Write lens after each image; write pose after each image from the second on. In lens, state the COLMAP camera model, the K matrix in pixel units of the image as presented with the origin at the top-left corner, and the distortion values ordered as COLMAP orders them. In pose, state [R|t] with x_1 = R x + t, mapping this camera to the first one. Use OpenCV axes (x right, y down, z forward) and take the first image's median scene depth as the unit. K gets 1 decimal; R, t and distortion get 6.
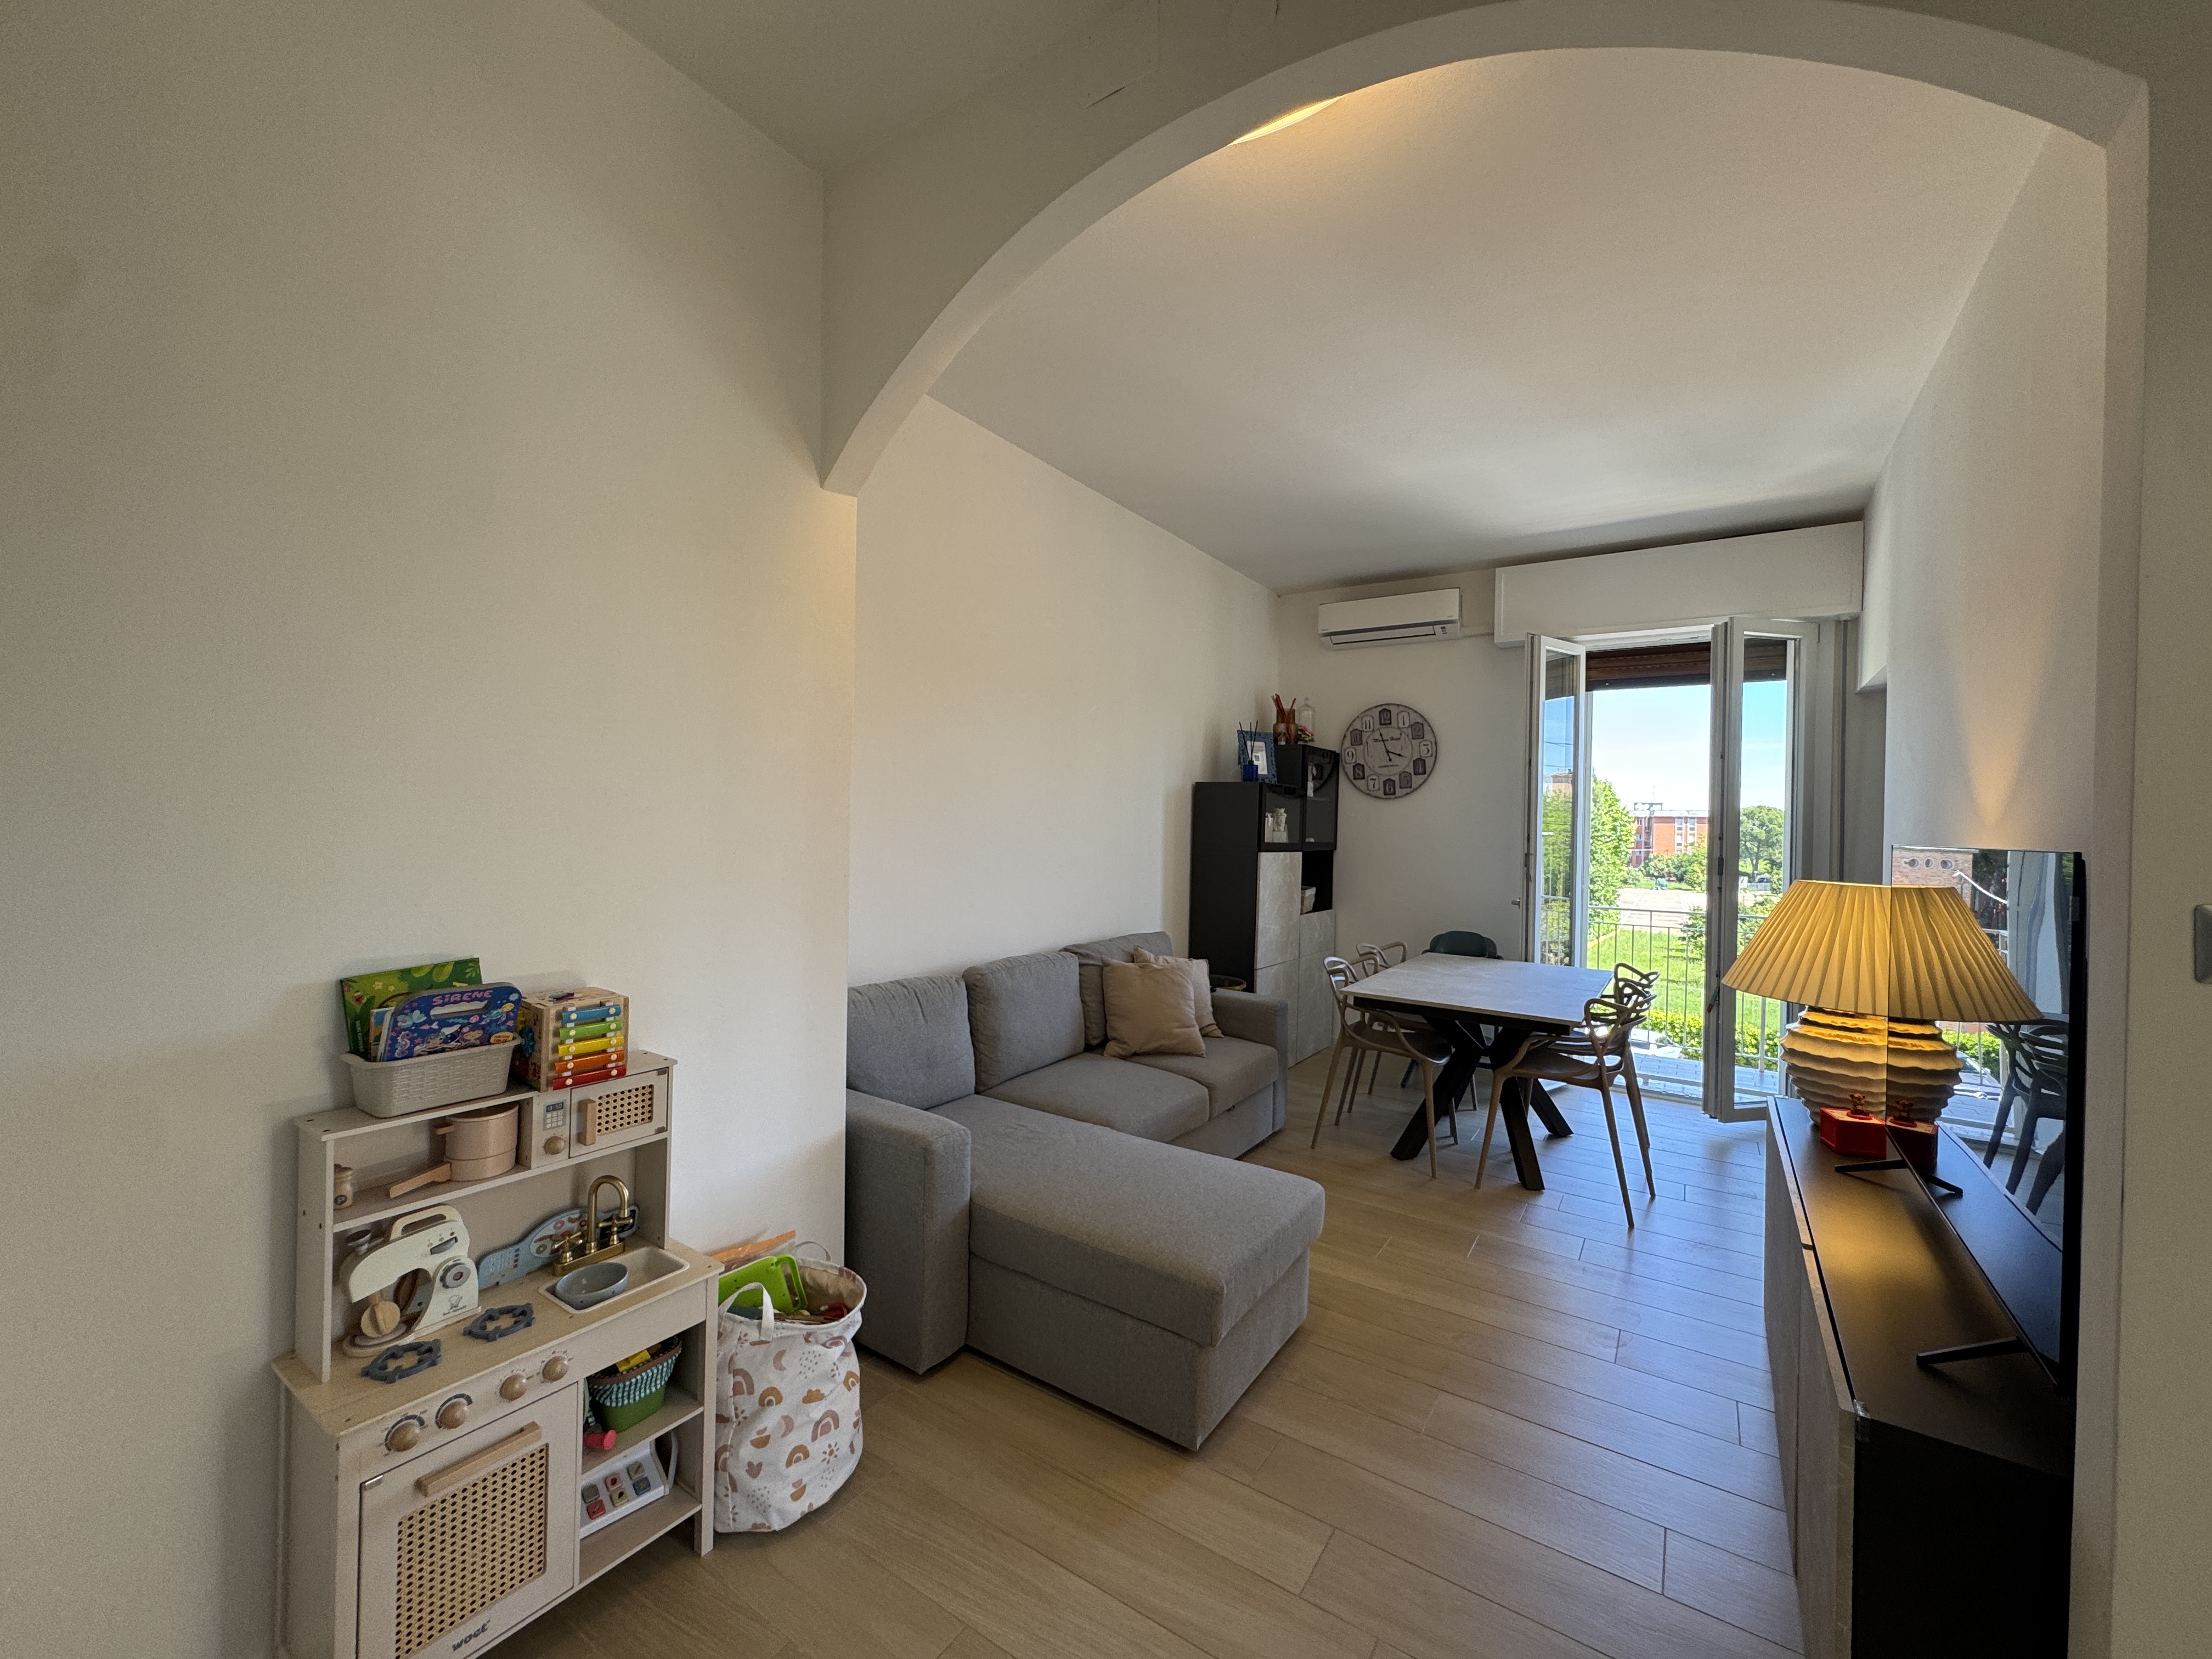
lens RADIAL K [[889.3, 0, 1106.4], [0, 889.3, 827.5], [0, 0, 1]] dist [-0.000699, 0.000822]
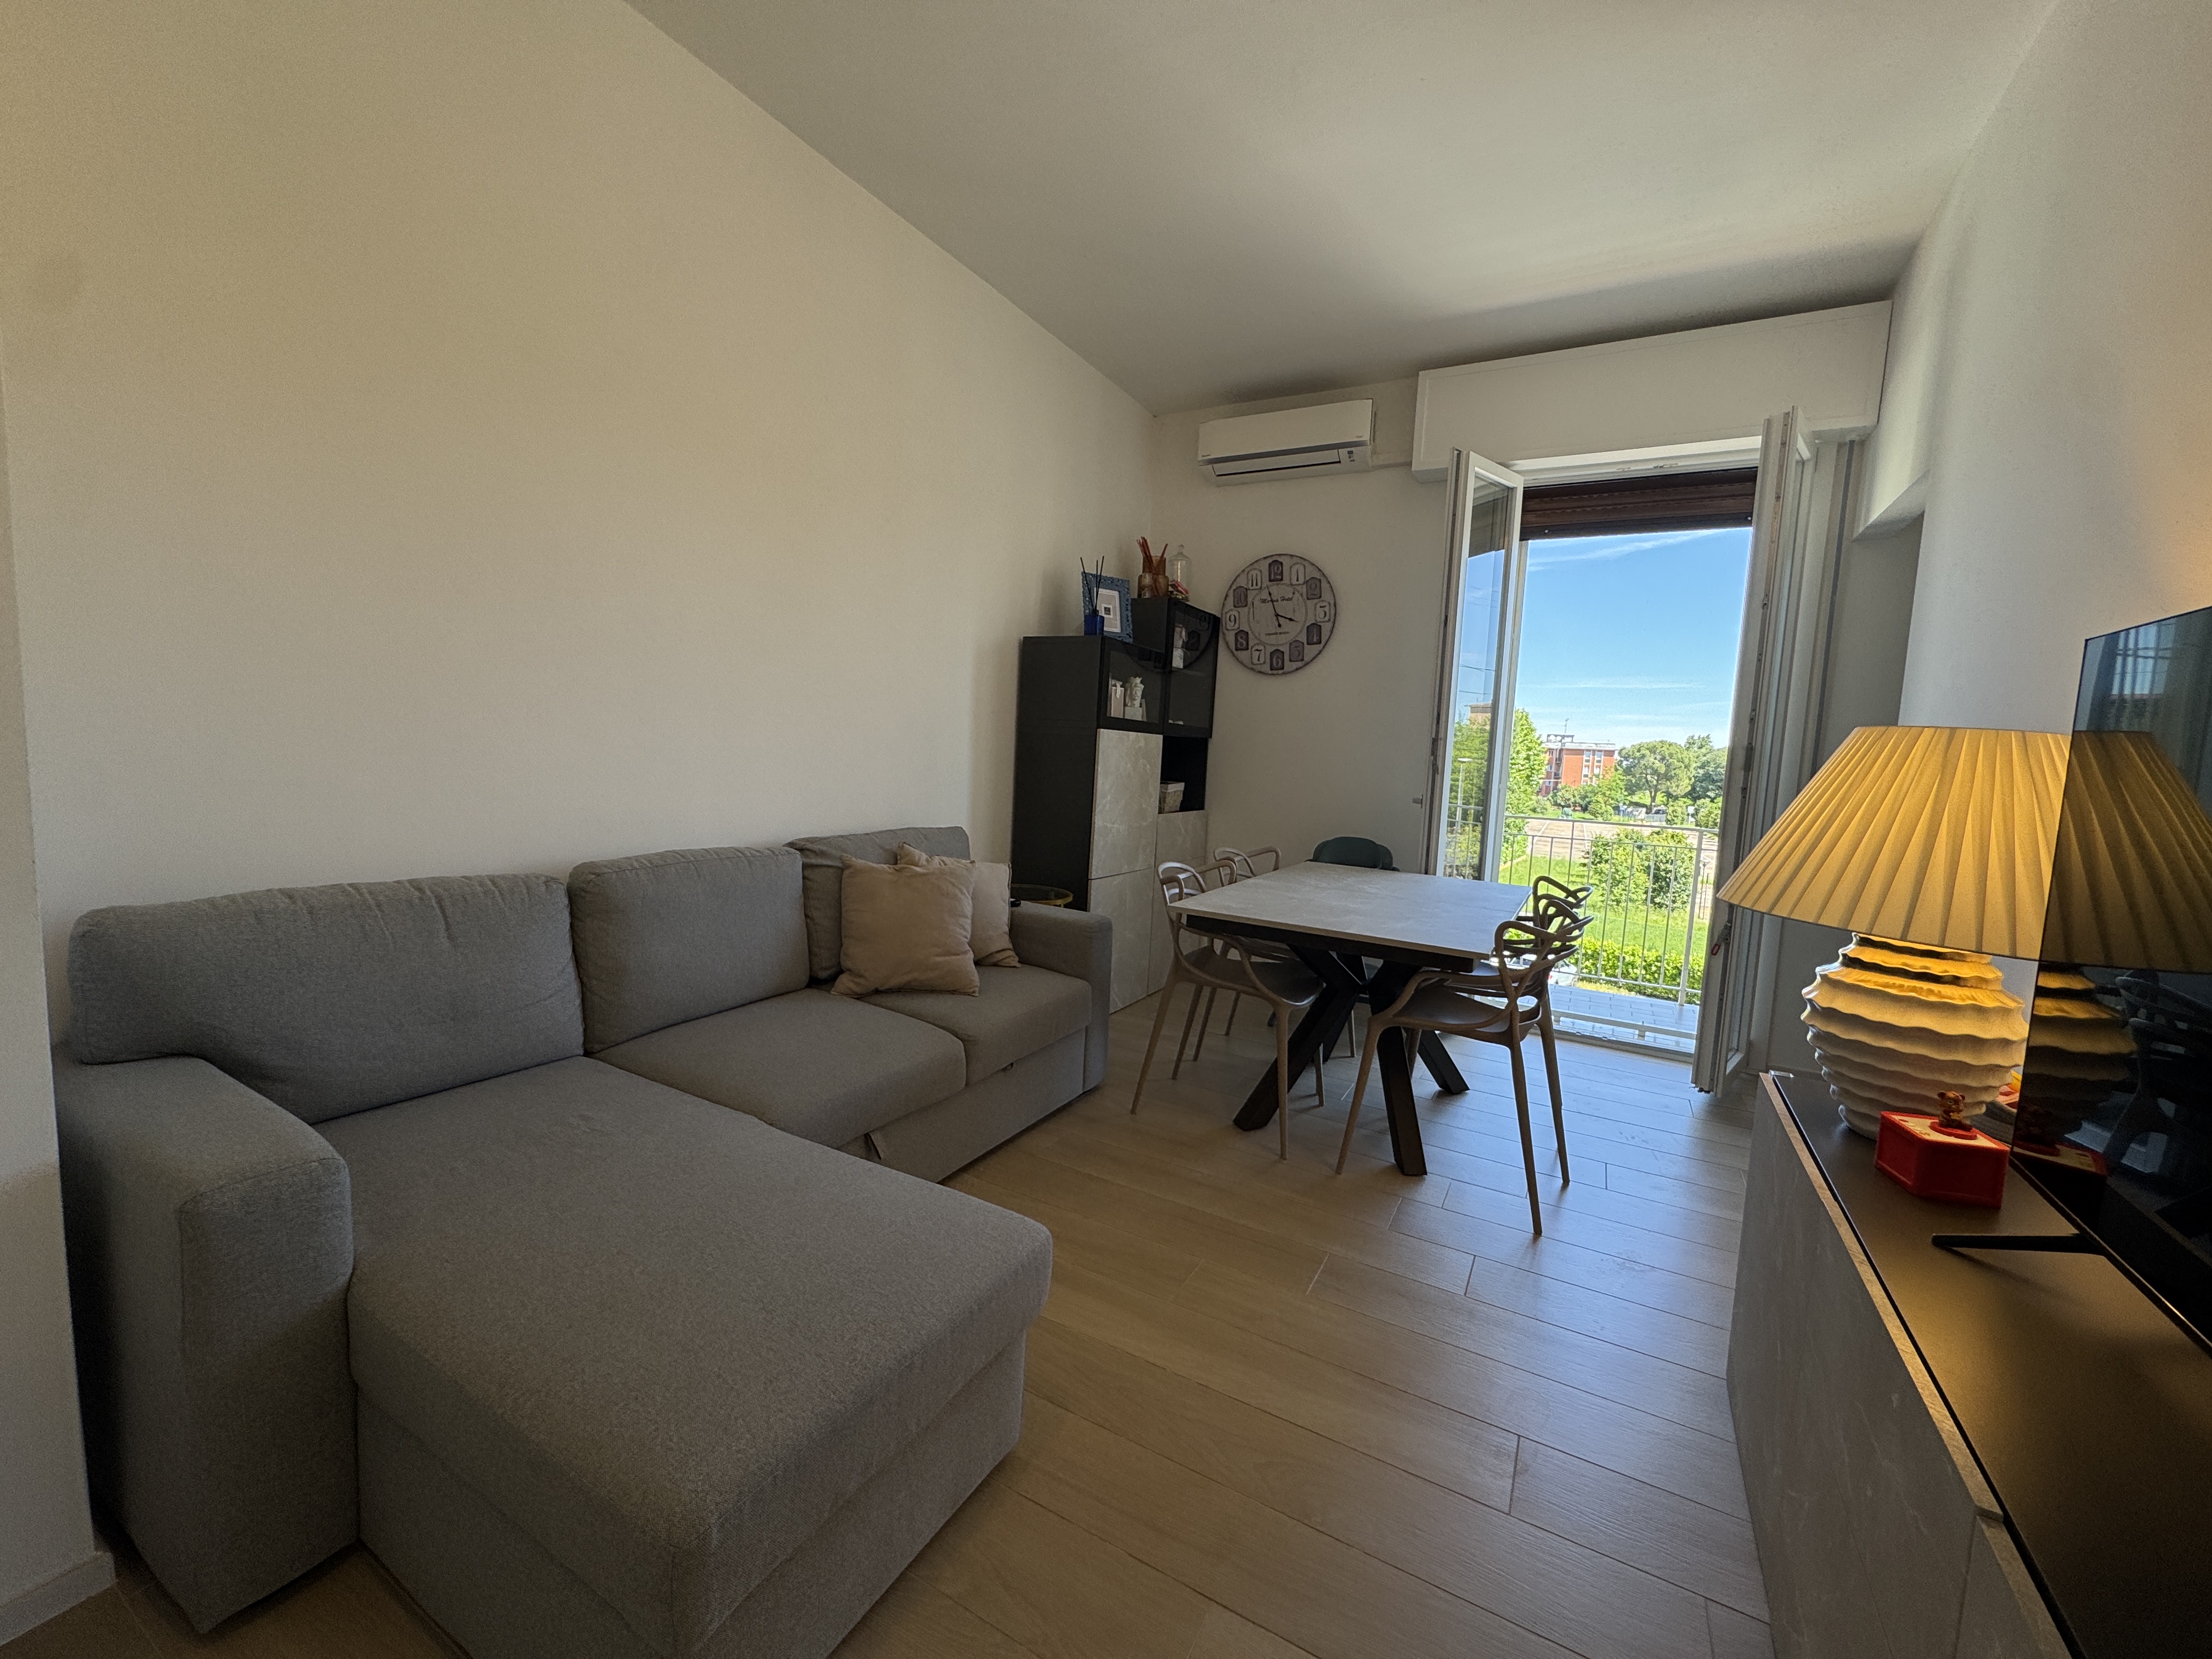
lens RADIAL K [[884.6, 0, 1106.0], [0, 884.6, 829.5], [0, 0, 1]] dist [-0.004249, 0.000441]
pose [[0.996818, 0.019113, 0.077384, 0.143435], [-0.026195, 0.995454, 0.091569, 0.052869], [-0.075282, -0.093305, 0.992787, 0.276025]]
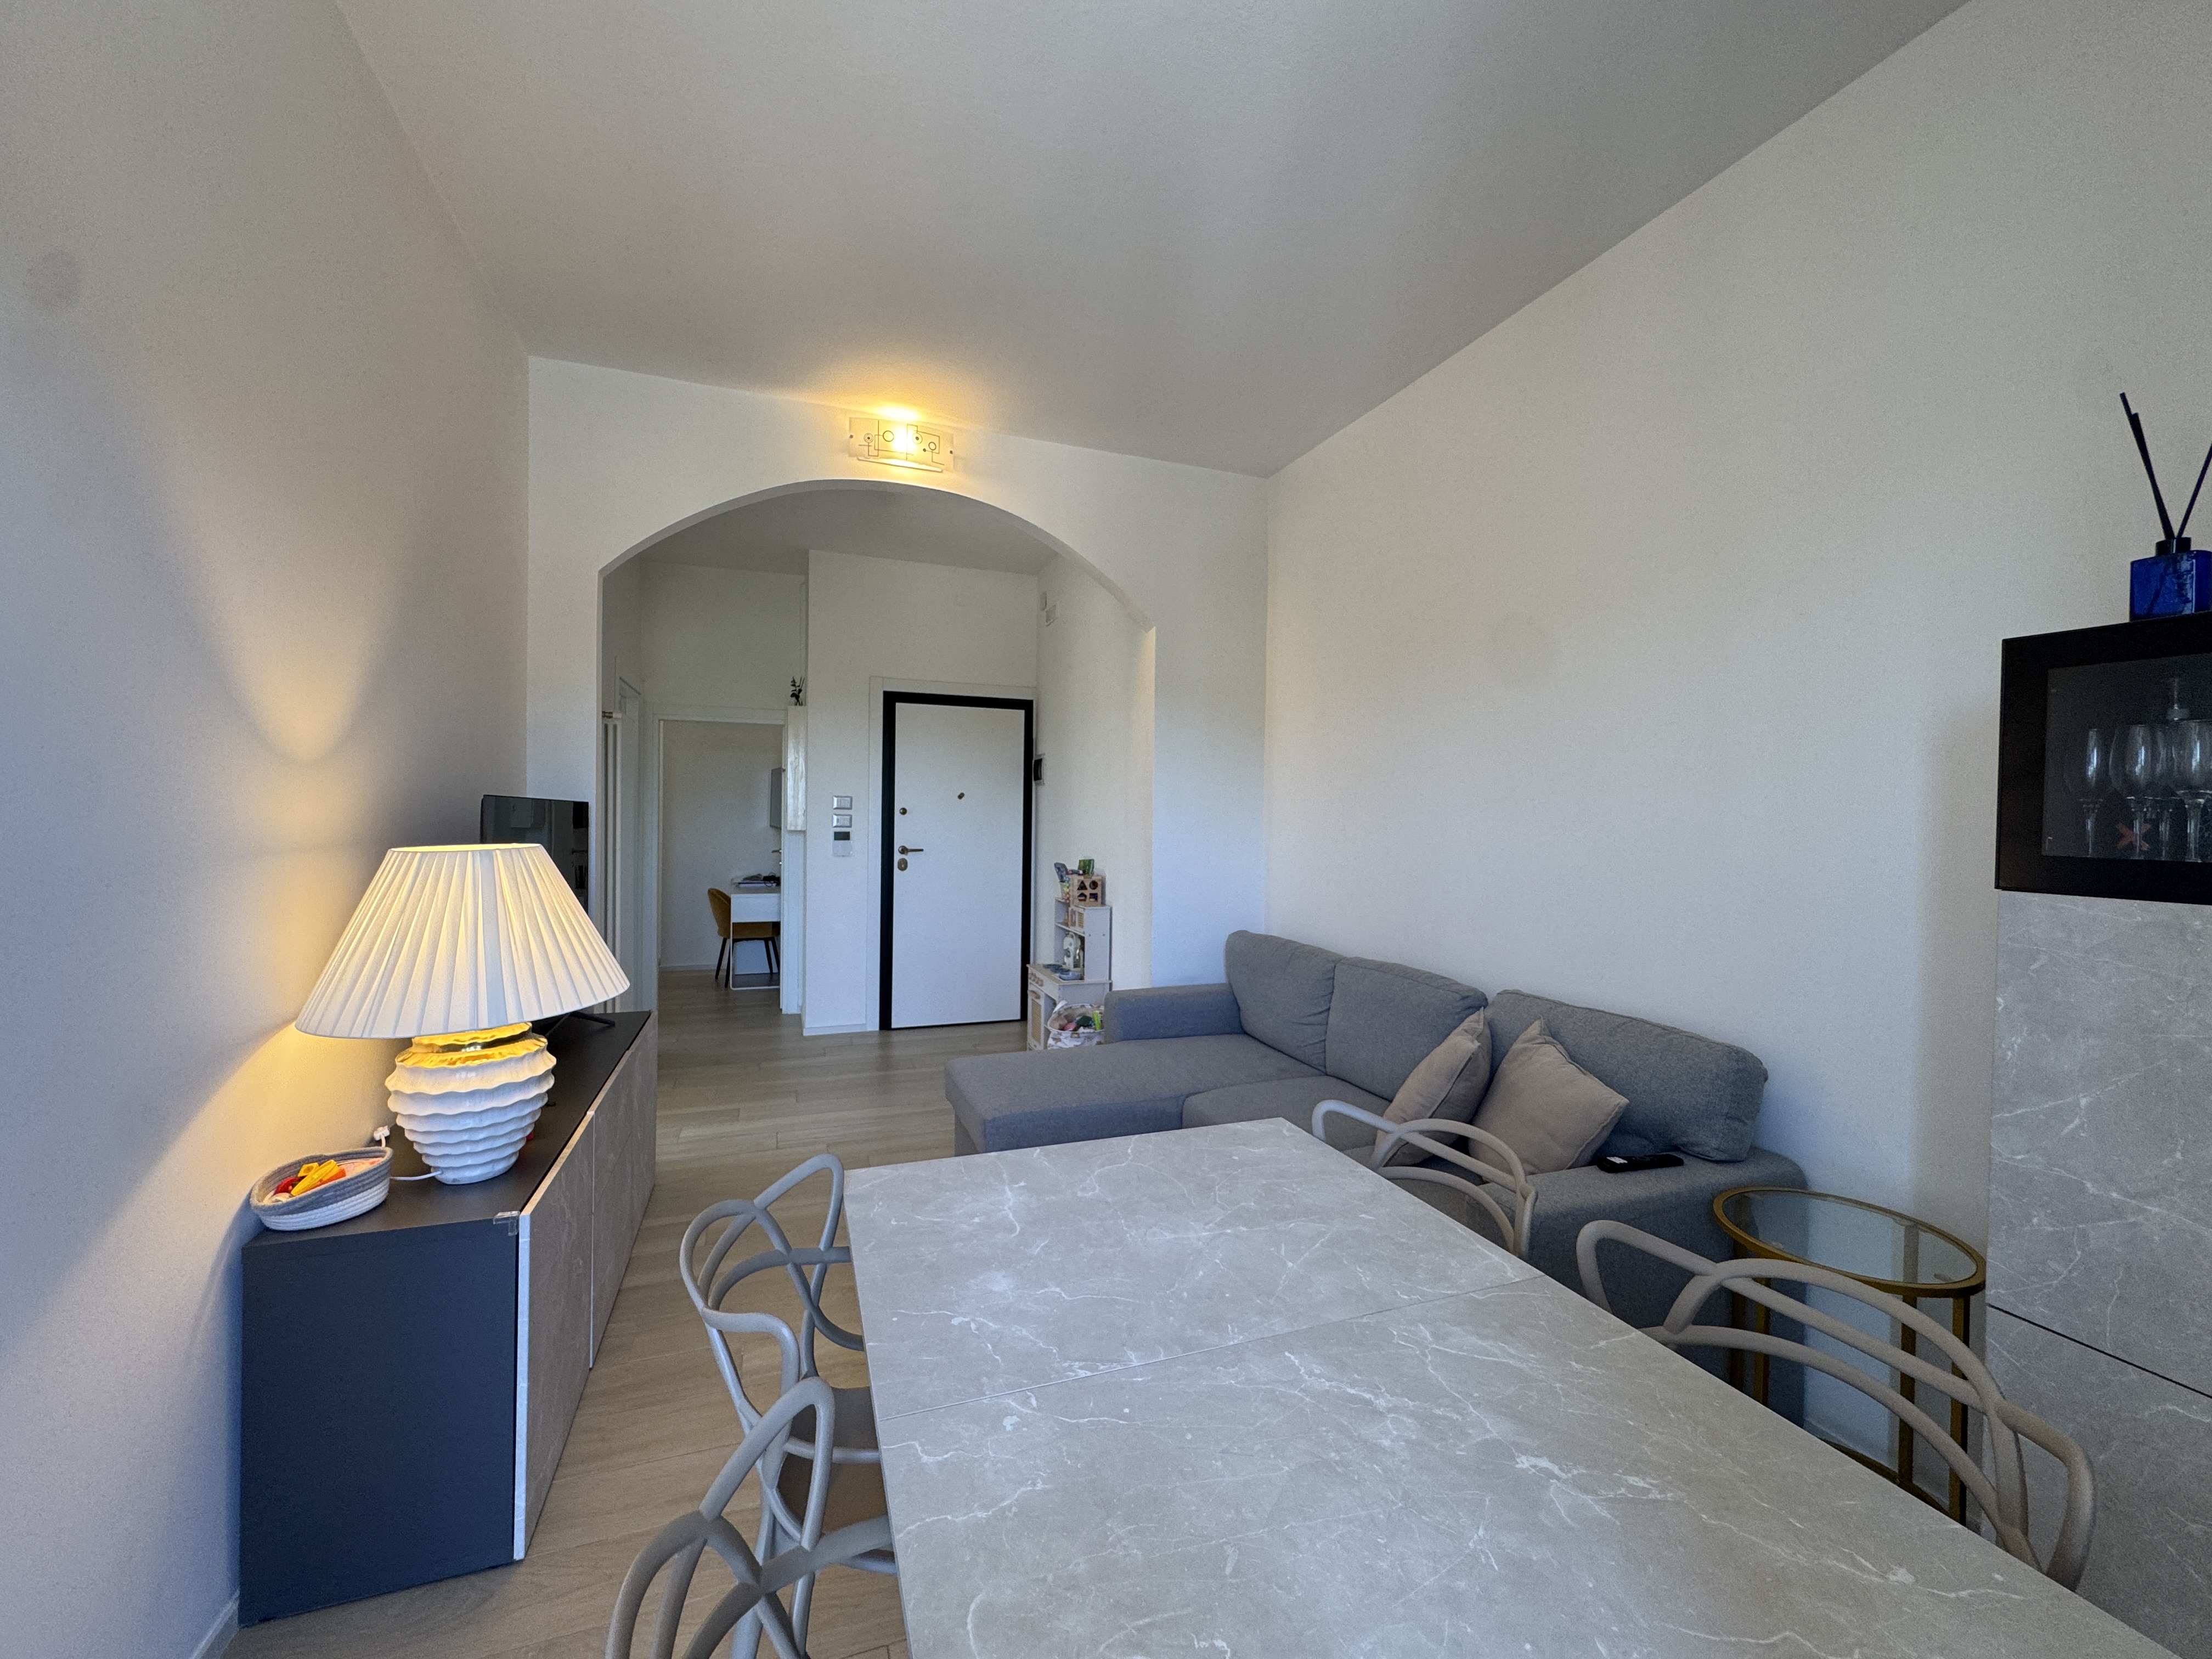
lens RADIAL K [[884.6, 0, 1106.0], [0, 884.6, 829.5], [0, 0, 1]] dist [-0.004249, 0.000441]
pose [[-0.584899, -0.018905, -0.810886, 0.666668], [-0.031939, 0.999490, -0.000264, 0.021161], [0.810477, 0.025745, -0.585204, 1.103997]]
